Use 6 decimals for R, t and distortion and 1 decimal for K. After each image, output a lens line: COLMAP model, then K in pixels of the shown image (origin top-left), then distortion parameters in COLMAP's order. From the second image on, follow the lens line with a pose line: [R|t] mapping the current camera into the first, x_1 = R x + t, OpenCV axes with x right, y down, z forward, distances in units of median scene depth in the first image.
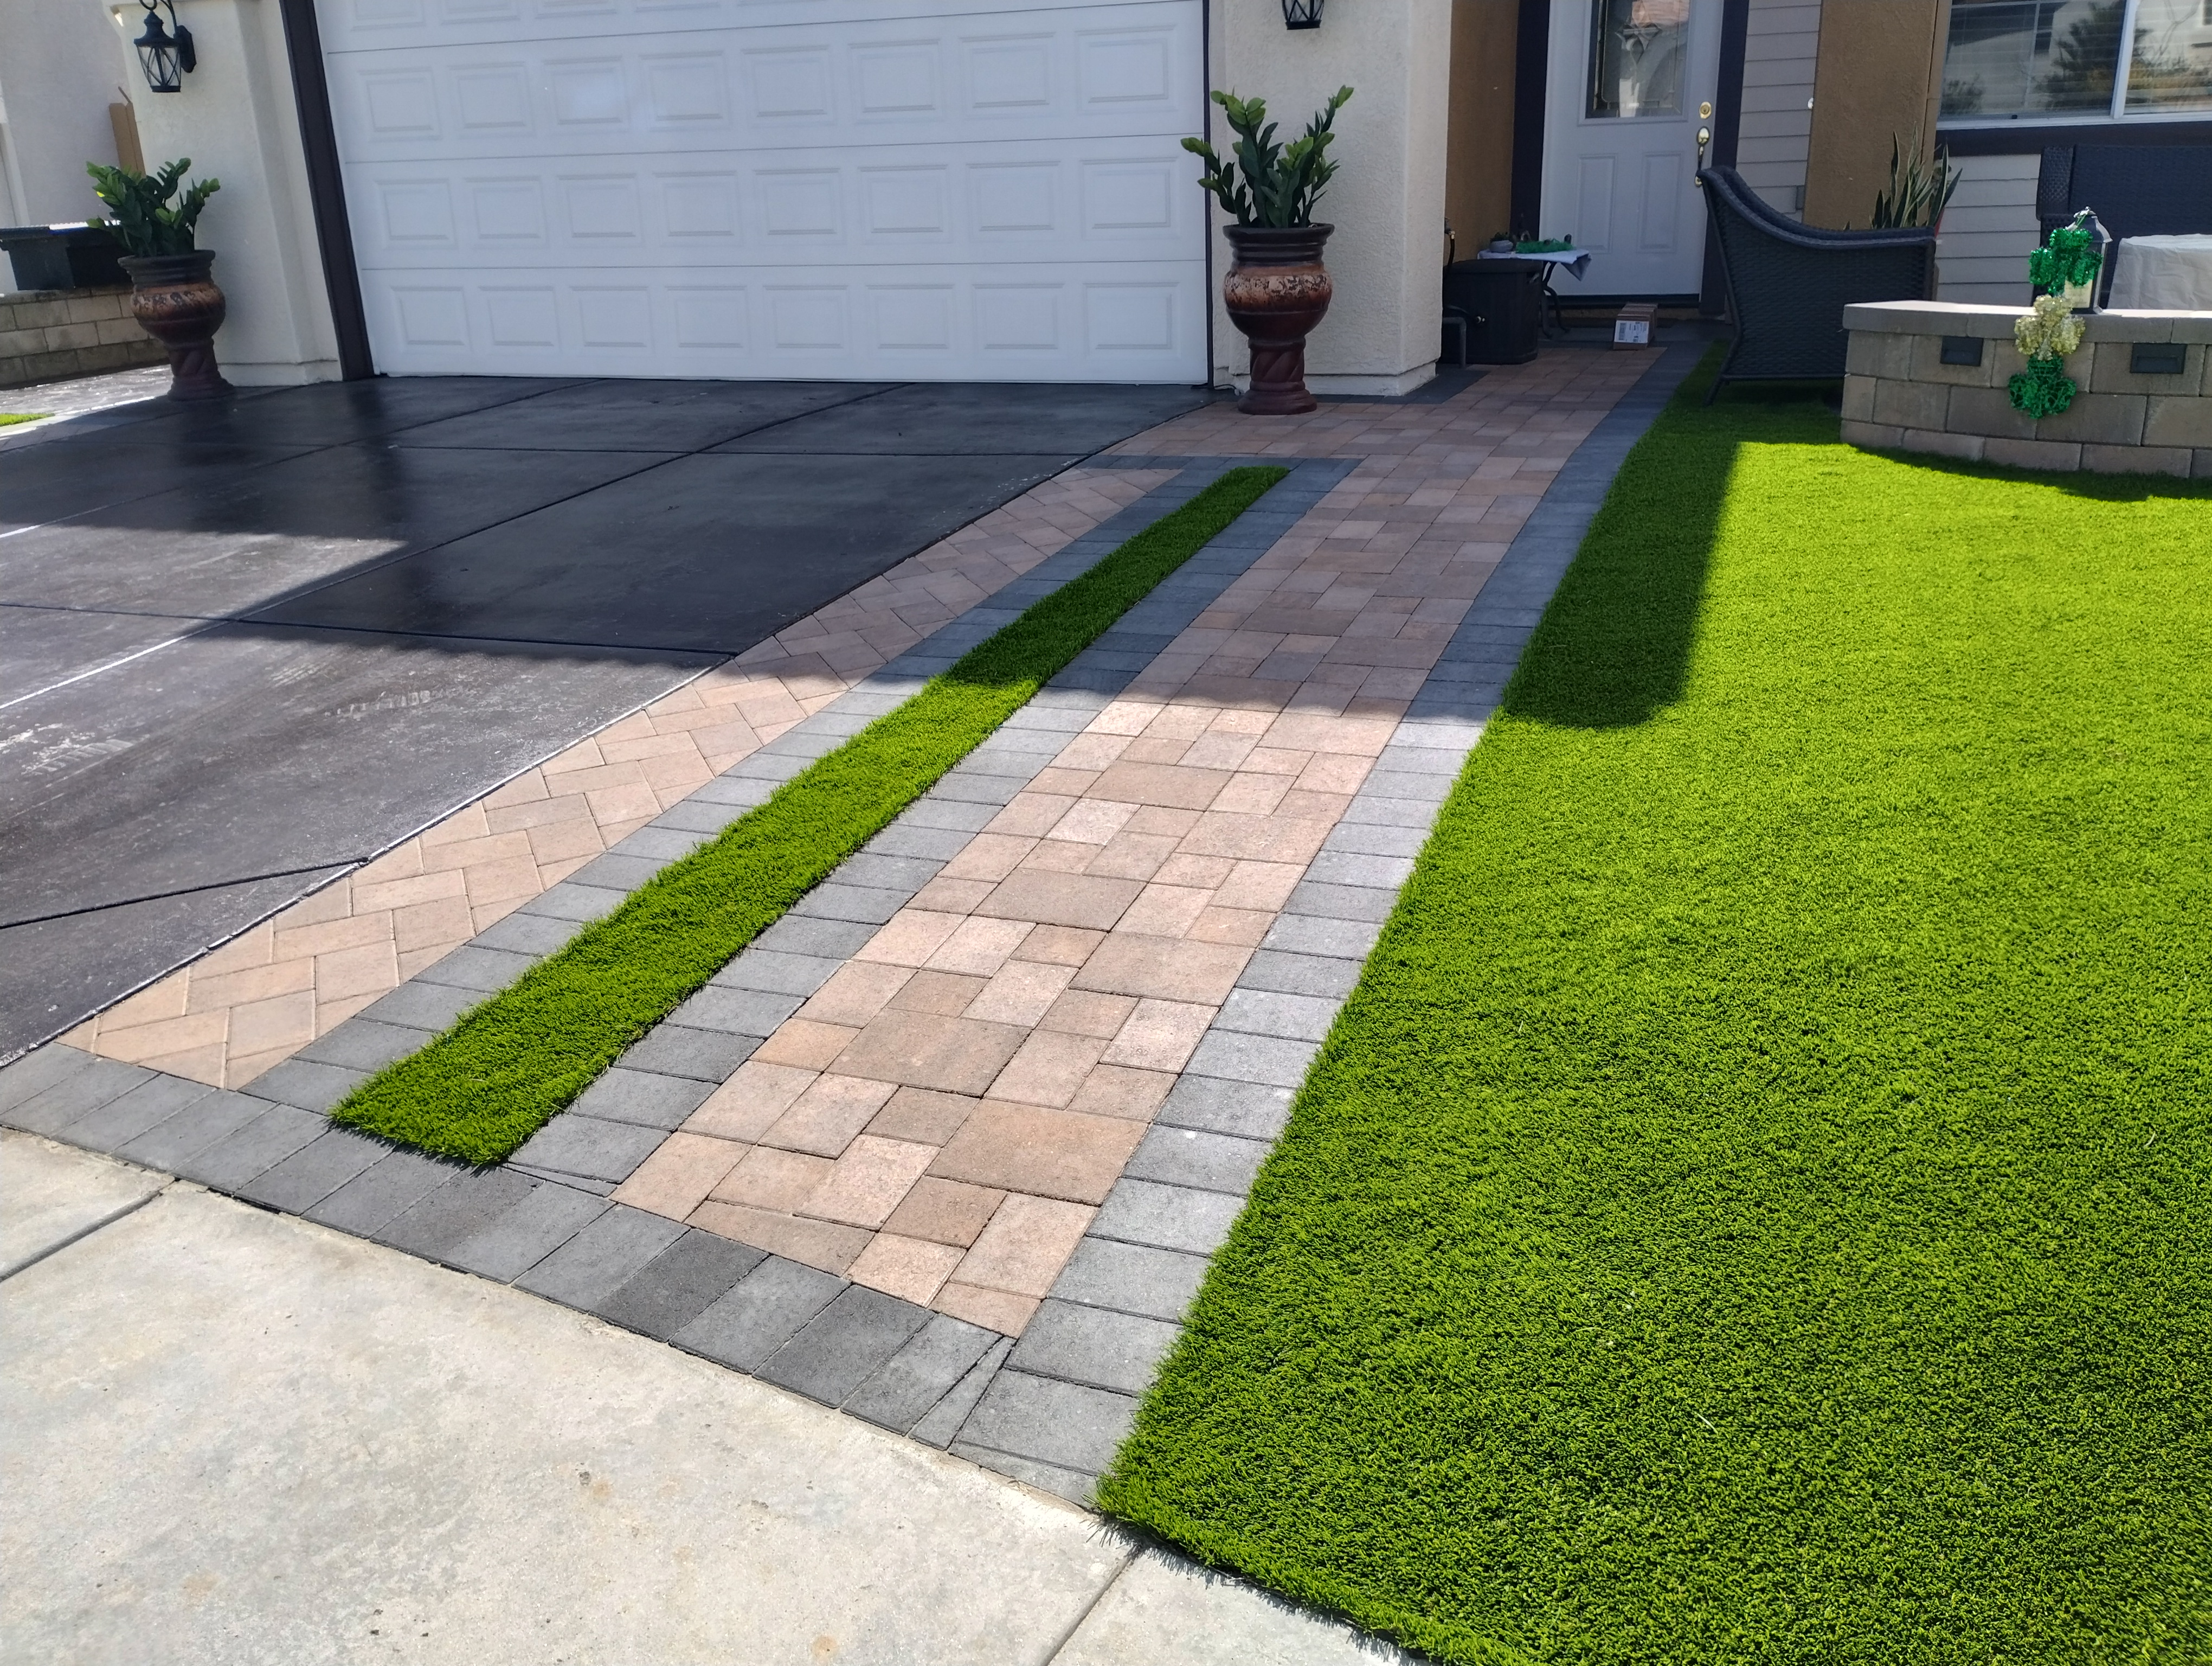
lens RADIAL K [[1845.1, 0, 1129.9], [0, 1845.1, 849.0], [0, 0, 1]] dist [0.062385, -0.089992]
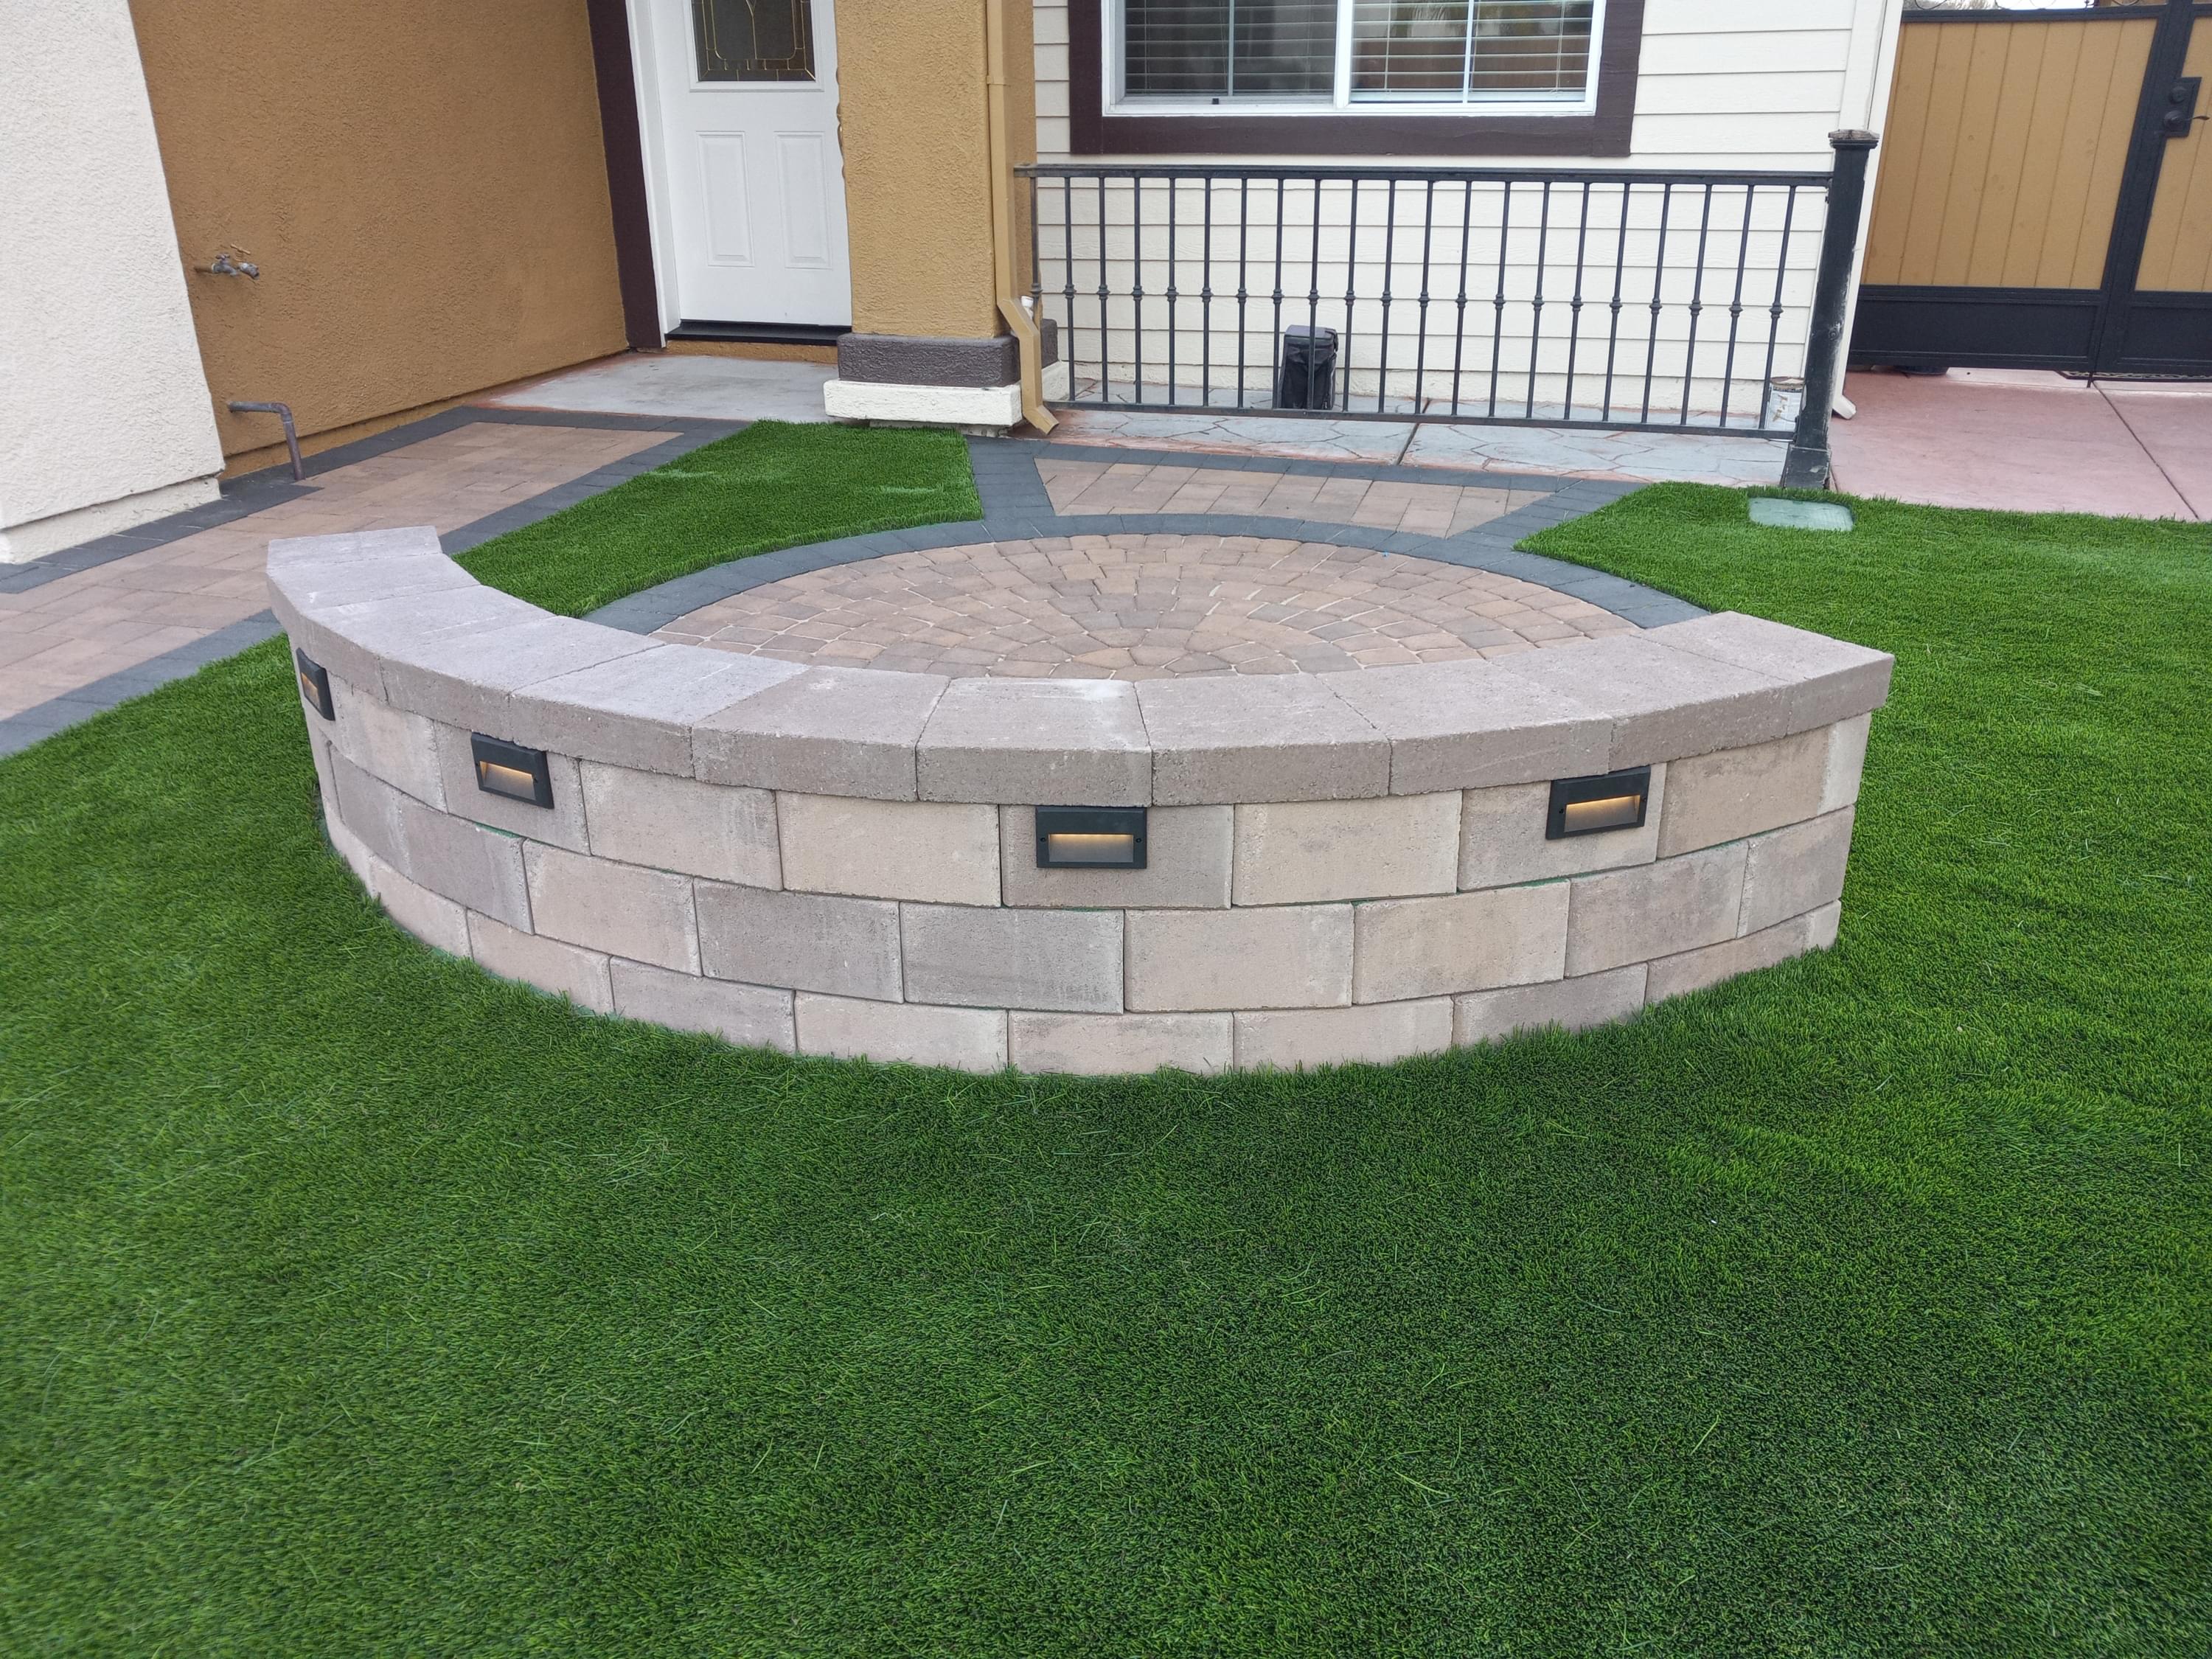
lens RADIAL K [[1726.2, 0, 1106.0], [0, 1726.2, 829.5], [0, 0, 1]] dist [-0.002551, -0.007950]
pose [[0.994992, -0.020930, 0.097741, 1.453526], [0.014431, 0.997666, 0.066733, -0.609686], [-0.098910, -0.064989, 0.992972, 1.238511]]
